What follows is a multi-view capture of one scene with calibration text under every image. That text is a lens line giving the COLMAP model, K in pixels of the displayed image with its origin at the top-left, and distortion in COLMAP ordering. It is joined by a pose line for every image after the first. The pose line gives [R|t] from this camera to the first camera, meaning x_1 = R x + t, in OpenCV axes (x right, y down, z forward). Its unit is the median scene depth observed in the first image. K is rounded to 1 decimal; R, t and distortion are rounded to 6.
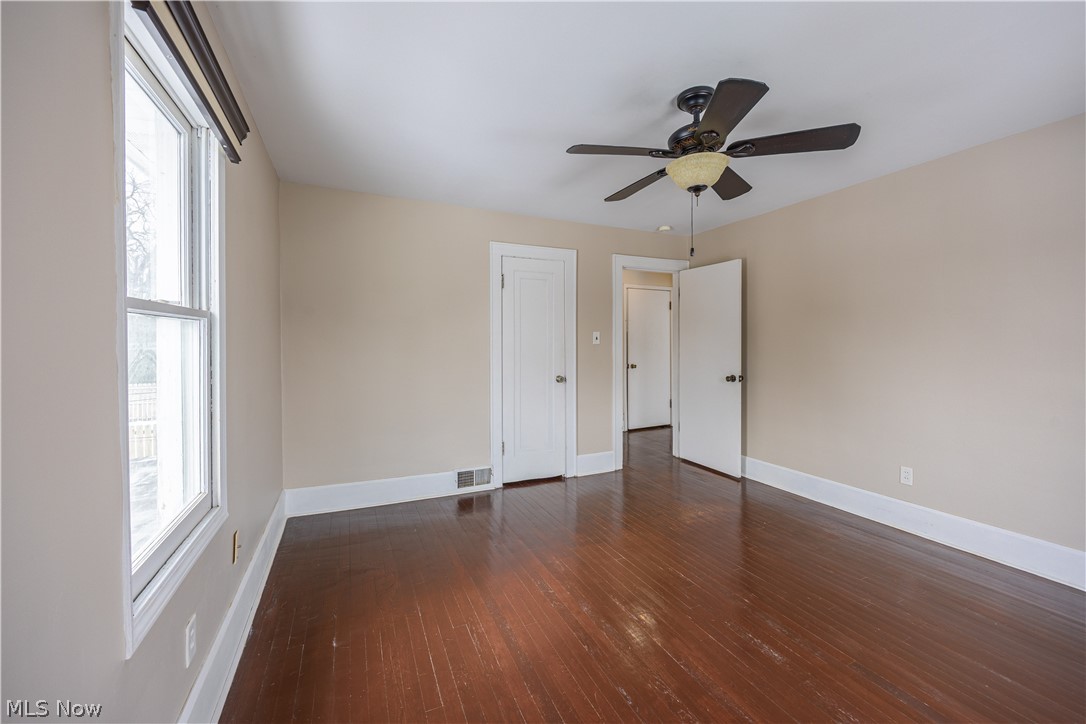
lens RADIAL K [[428.2, 0, 537.1], [0, 428.2, 349.7], [0, 0, 1]] dist [-0.002461, -0.000031]
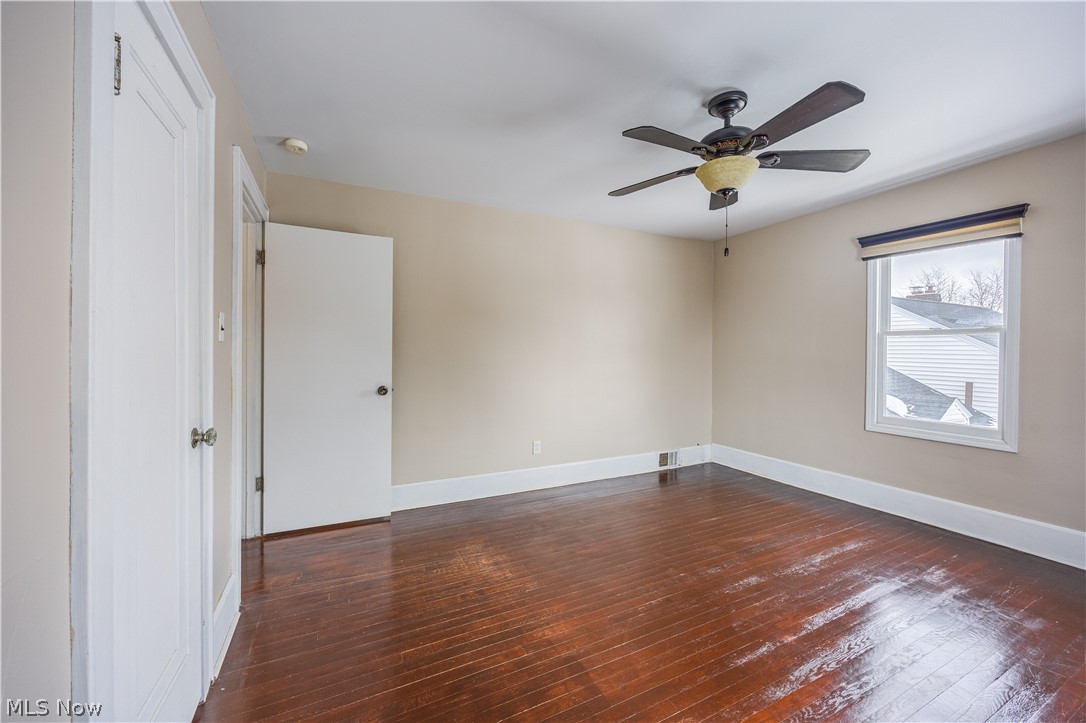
lens RADIAL K [[428.2, 0, 537.1], [0, 428.2, 349.2], [0, 0, 1]] dist [-0.002461, -0.000031]
pose [[-0.046953, 0.003209, 0.998892, -0.340343], [0.007988, 0.999964, -0.002837, -0.002463], [-0.998865, 0.007846, -0.046977, 0.790857]]
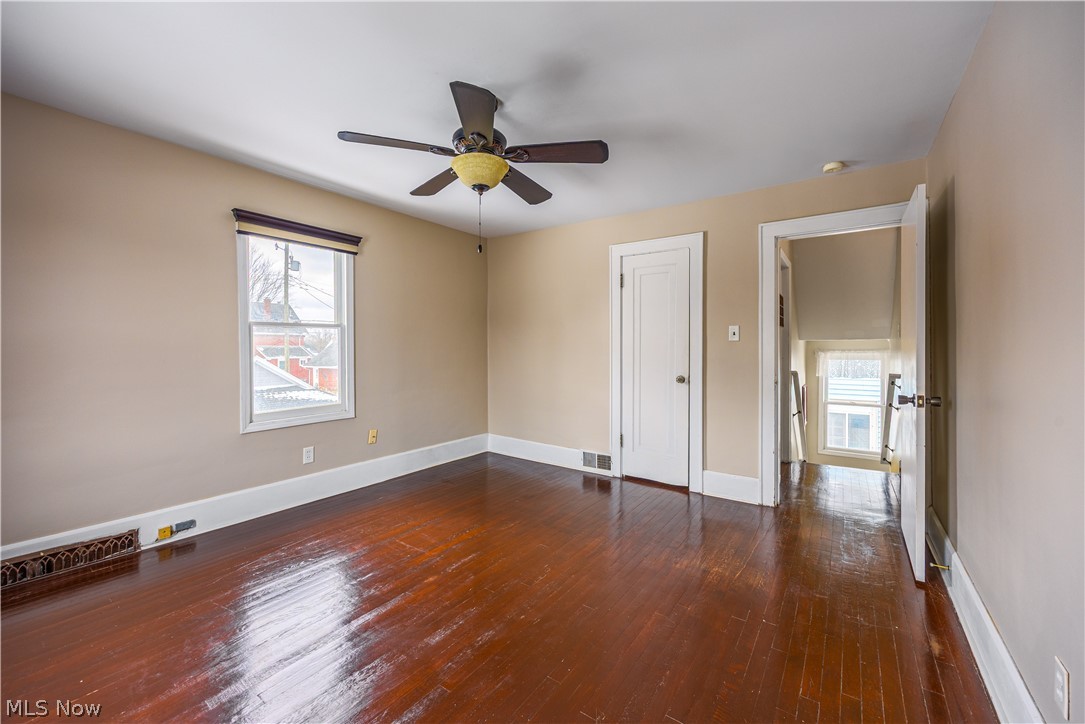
lens RADIAL K [[417.9, 0, 545.9], [0, 417.9, 346.2], [0, 0, 1]] dist [-0.000285, 0.000019]
pose [[0.519961, 0.009218, -0.854140, 0.704891], [-0.016617, 0.999862, 0.000675, 0.002997], [0.854028, 0.013843, 0.520042, 0.315328]]
